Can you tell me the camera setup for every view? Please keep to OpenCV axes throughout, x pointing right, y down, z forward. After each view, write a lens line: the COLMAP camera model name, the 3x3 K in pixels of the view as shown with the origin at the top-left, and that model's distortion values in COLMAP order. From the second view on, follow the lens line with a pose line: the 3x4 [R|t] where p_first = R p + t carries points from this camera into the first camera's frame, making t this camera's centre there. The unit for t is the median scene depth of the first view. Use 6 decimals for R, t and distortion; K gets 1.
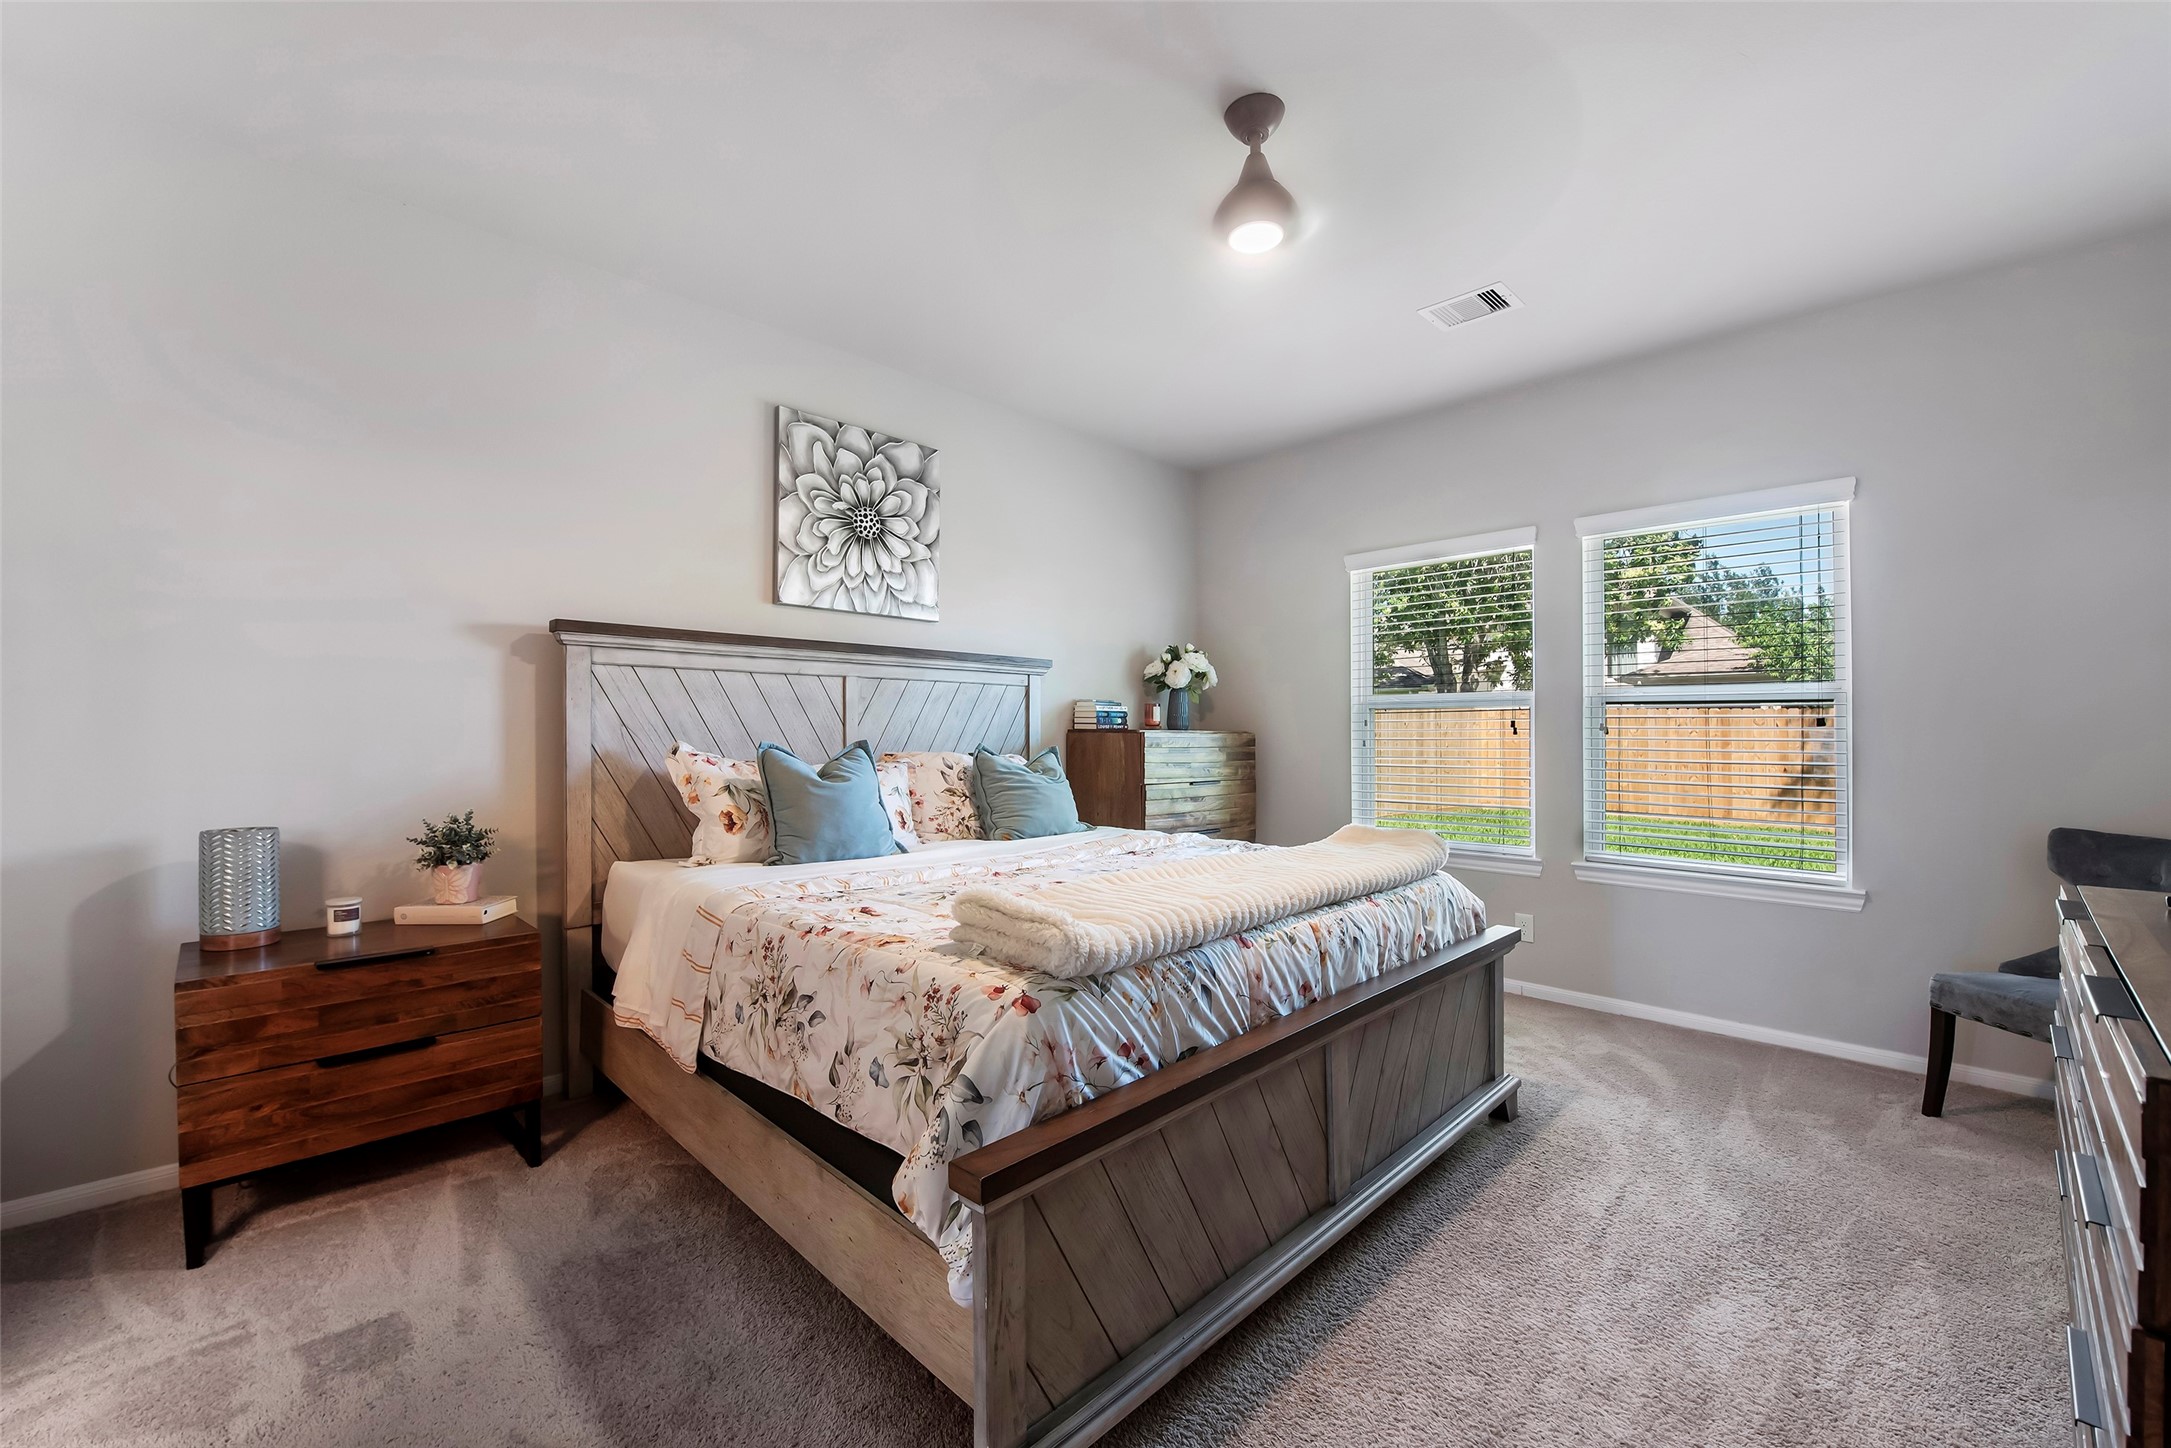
lens RADIAL K [[872.7, 0, 1078.5], [0, 872.7, 719.9], [0, 0, 1]] dist [-0.000427, -0.000929]
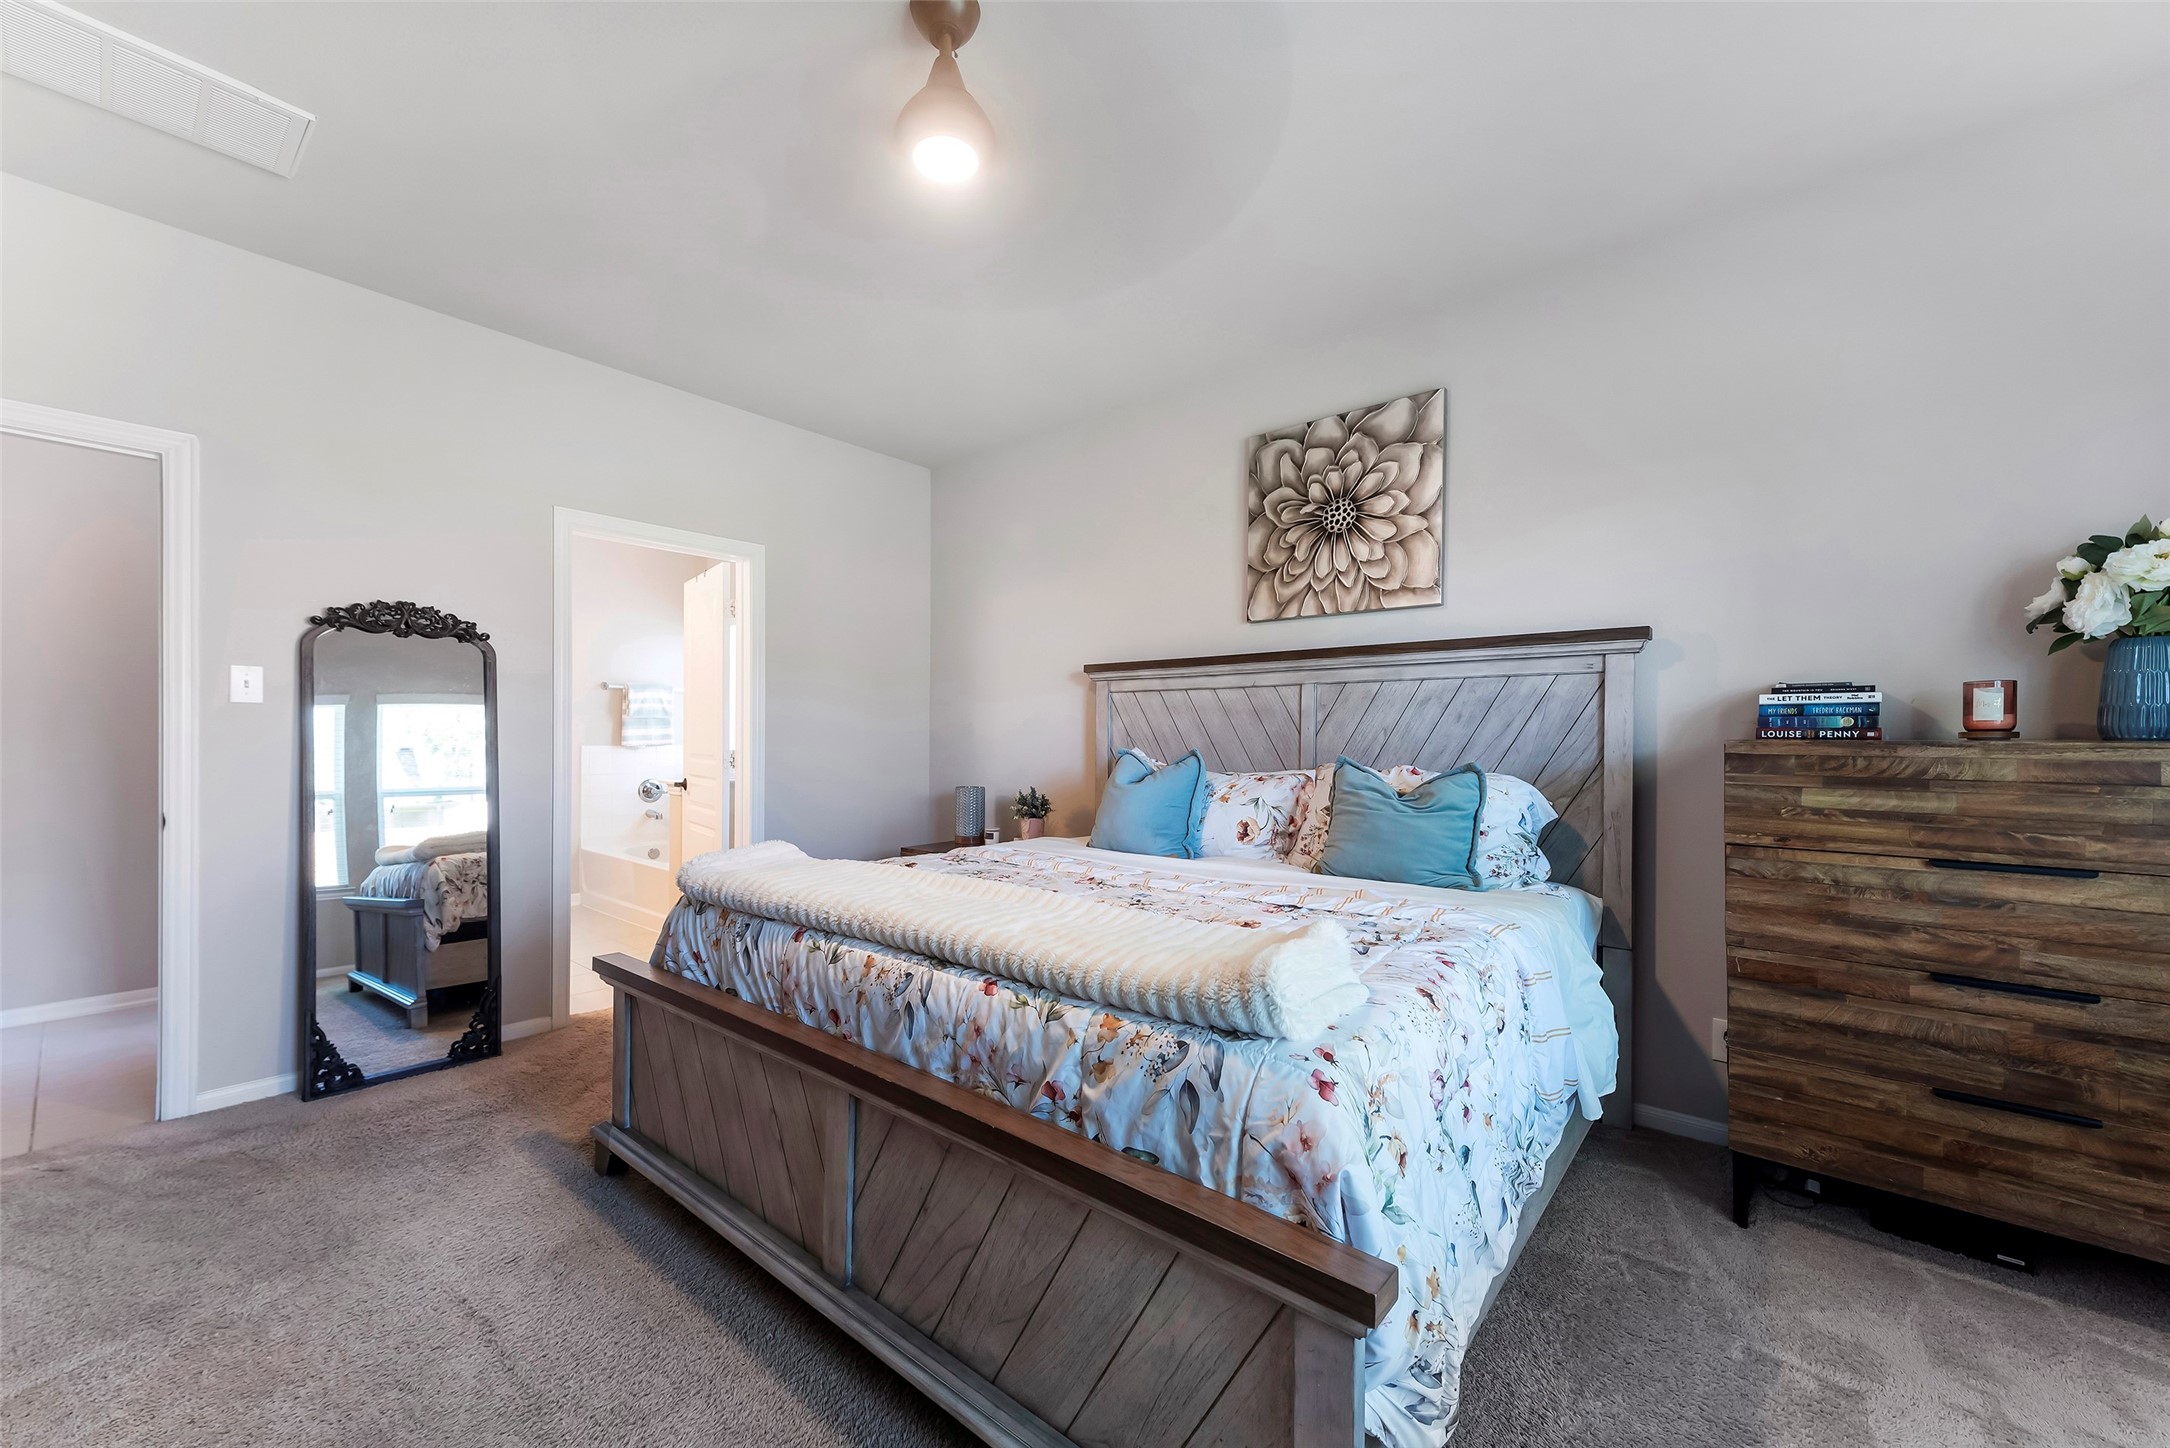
lens RADIAL K [[872.3, 0, 1078.2], [0, 872.3, 744.4], [0, 0, 1]] dist [-0.000427, -0.000929]
pose [[0.057598, 0.001981, -0.998338, 0.659498], [0.008936, 0.999957, 0.002500, 0.011345], [0.998300, -0.009065, 0.057578, 0.666072]]
